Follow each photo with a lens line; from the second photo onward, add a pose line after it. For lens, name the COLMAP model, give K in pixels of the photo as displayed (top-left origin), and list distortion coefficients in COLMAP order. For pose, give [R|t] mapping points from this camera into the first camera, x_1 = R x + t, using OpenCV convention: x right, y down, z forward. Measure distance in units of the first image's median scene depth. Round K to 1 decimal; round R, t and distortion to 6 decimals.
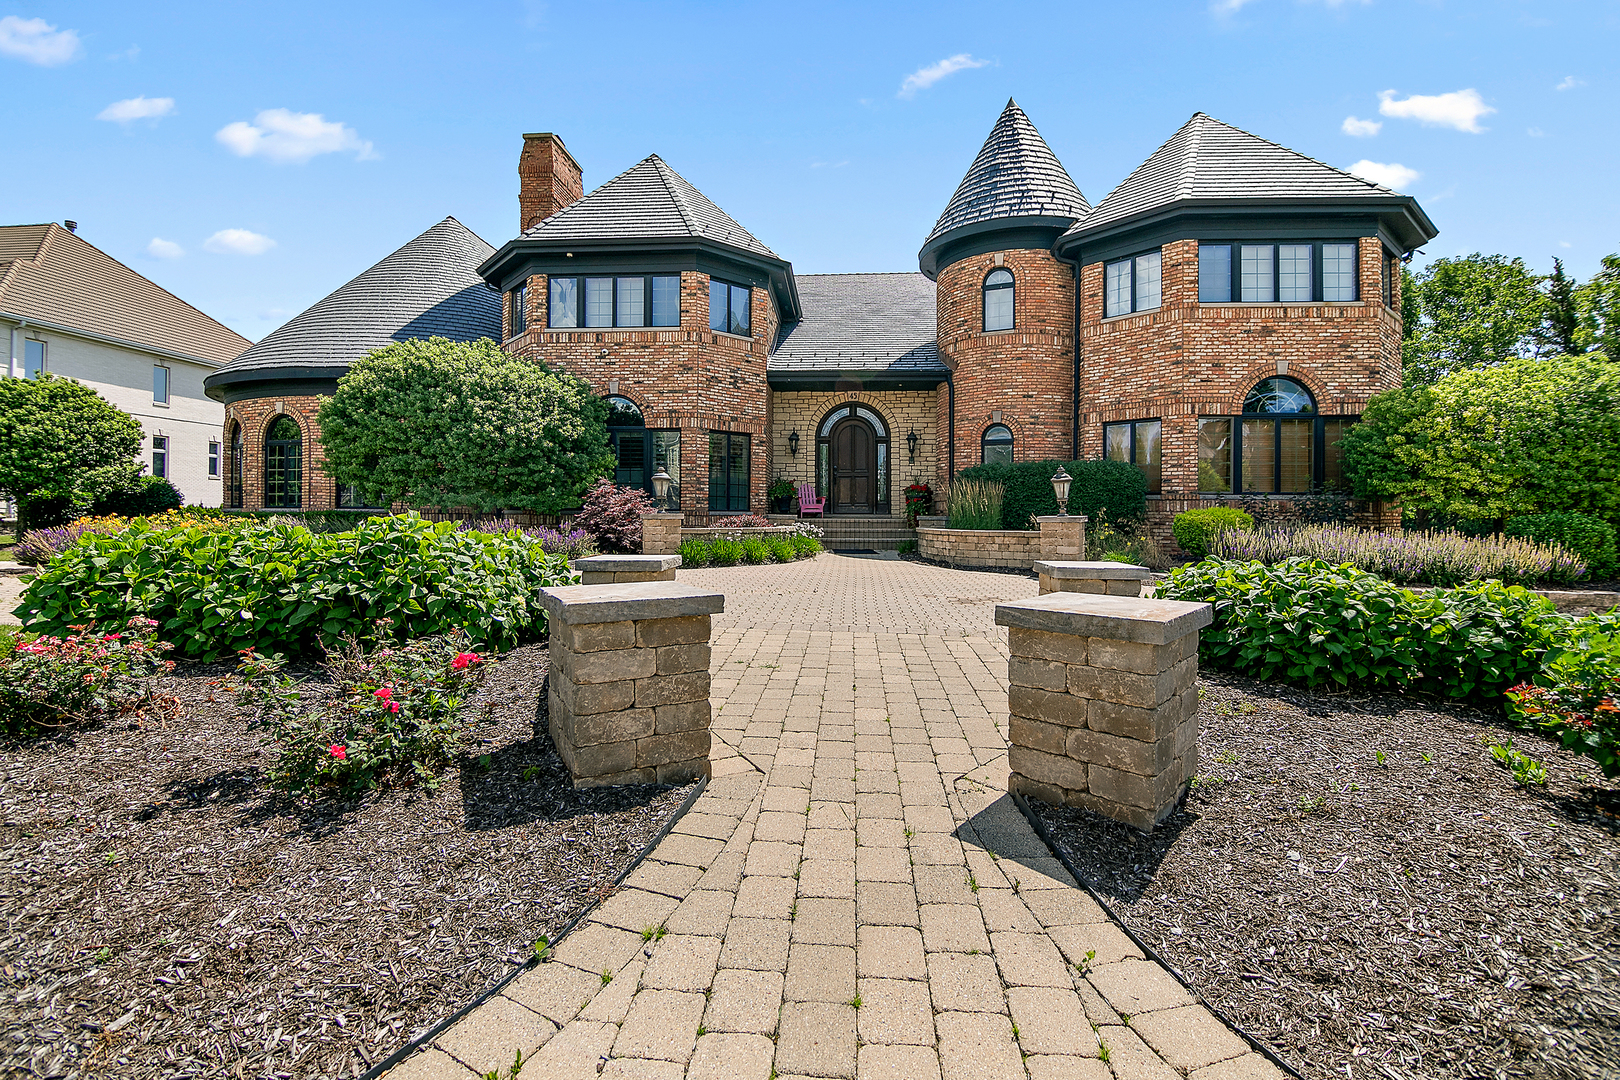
lens RADIAL K [[745.3, 0, 806.4], [0, 745.3, 505.4], [0, 0, 1]] dist [-0.014686, -0.001309]
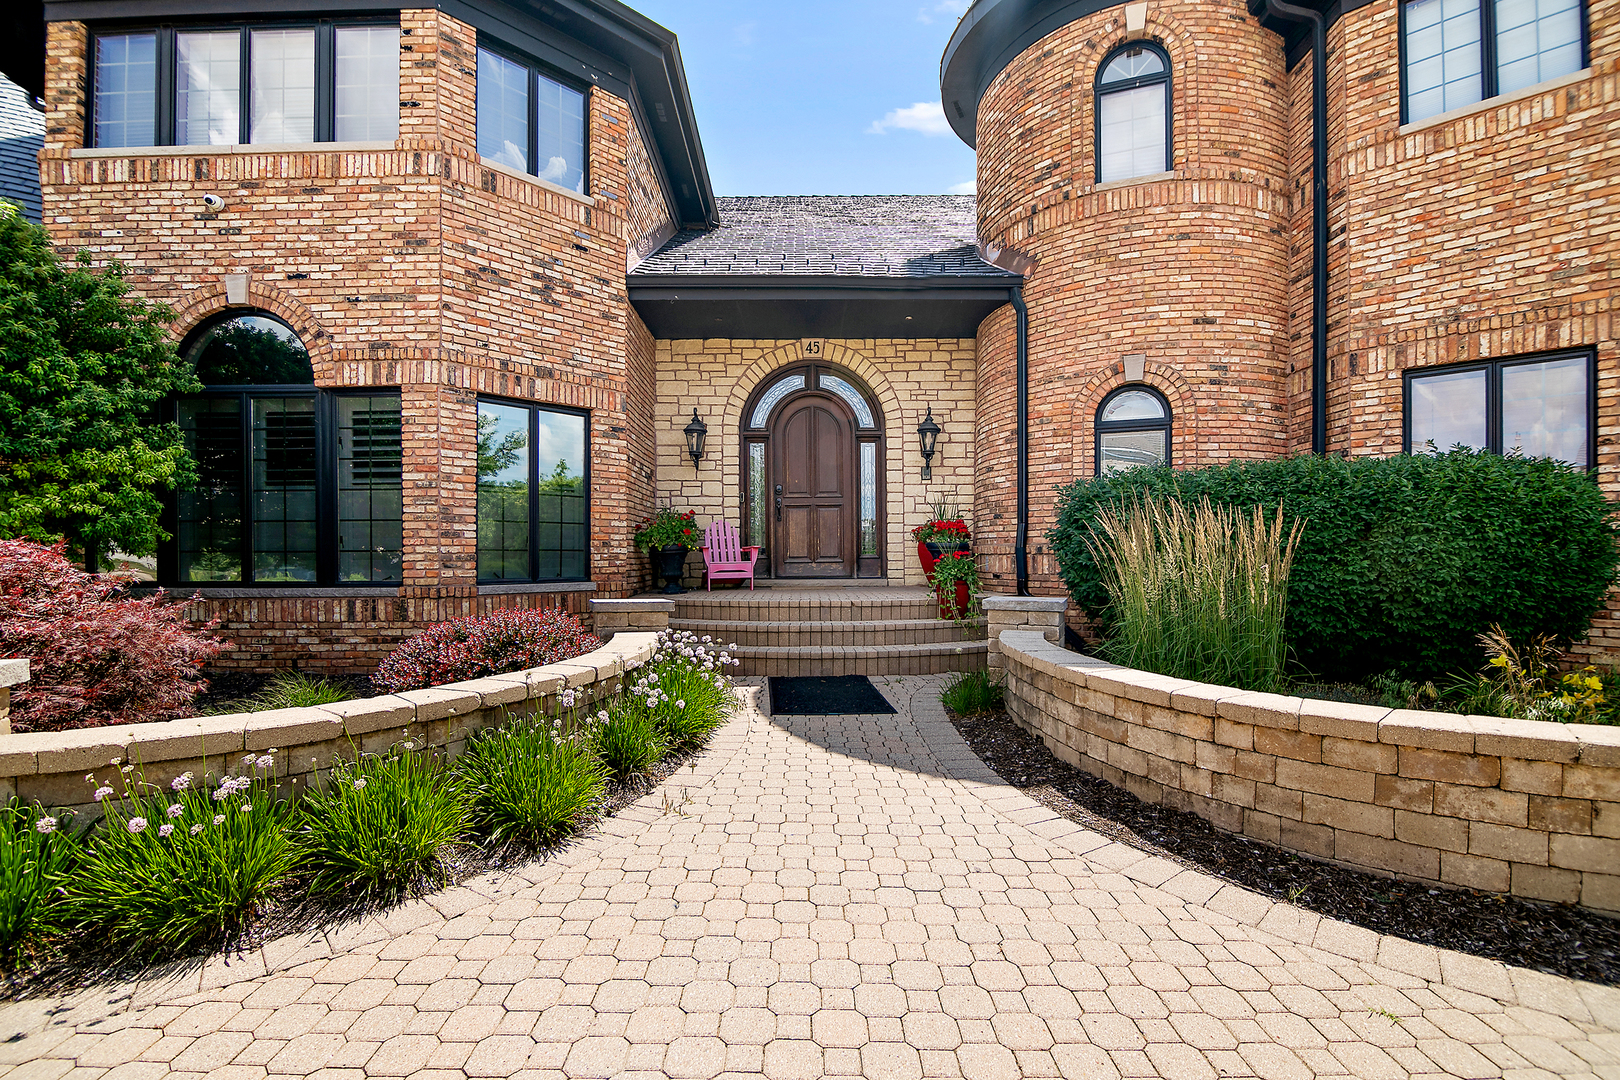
lens RADIAL K [[737.1, 0, 811.4], [0, 737.1, 560.5], [0, 0, 1]] dist [-0.020266, -0.001345]
pose [[0.997680, -0.008958, 0.067487, 0.030686], [0.007575, 0.999756, 0.020729, -0.013367], [-0.067656, -0.020170, 0.997505, 0.569526]]
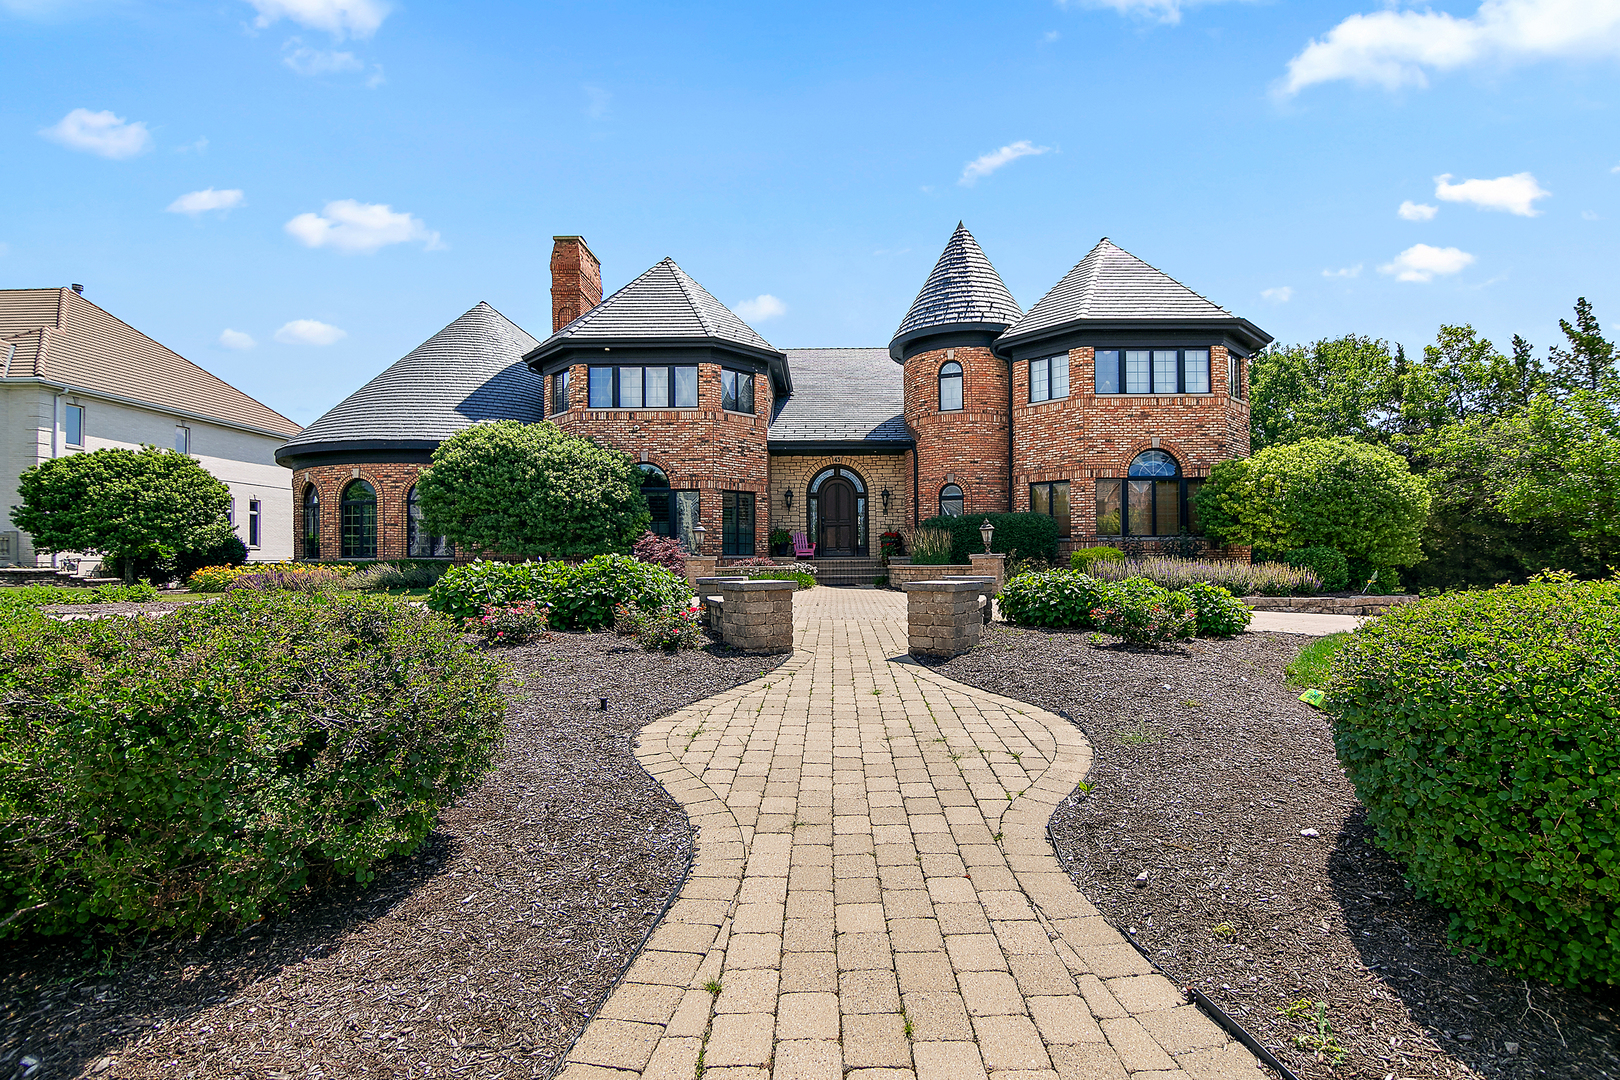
lens RADIAL K [[768.1, 0, 847.3], [0, 768.1, 545.6], [0, 0, 1]] dist [-0.011466, -0.000441]
pose [[0.996680, -0.012943, 0.080380, -0.027057], [0.013544, 0.999884, -0.006925, 0.003047], [-0.080281, 0.007991, 0.996740, -0.293912]]
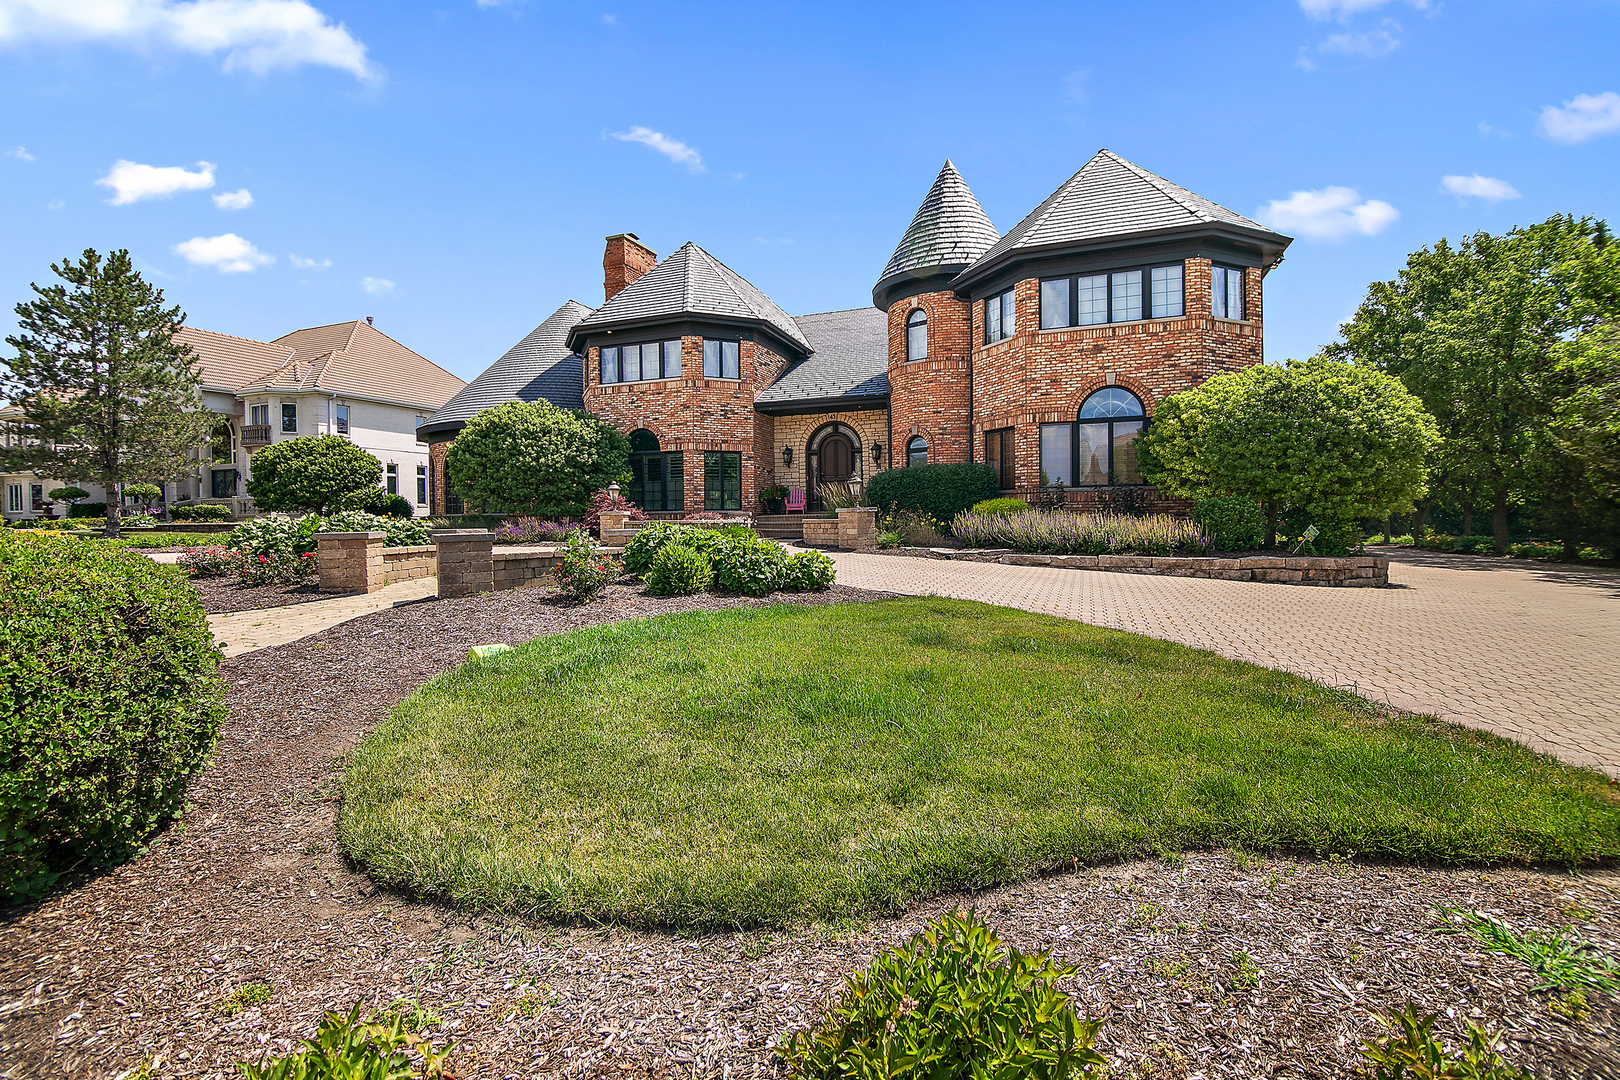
lens RADIAL K [[740.9, 0, 801.1], [0, 740.9, 518.2], [0, 0, 1]] dist [-0.003229, -0.000109]
pose [[0.951423, -0.015796, -0.307483, 0.454070], [0.019485, 0.999770, 0.008931, 0.013444], [0.307271, -0.014488, 0.951512, -0.237865]]
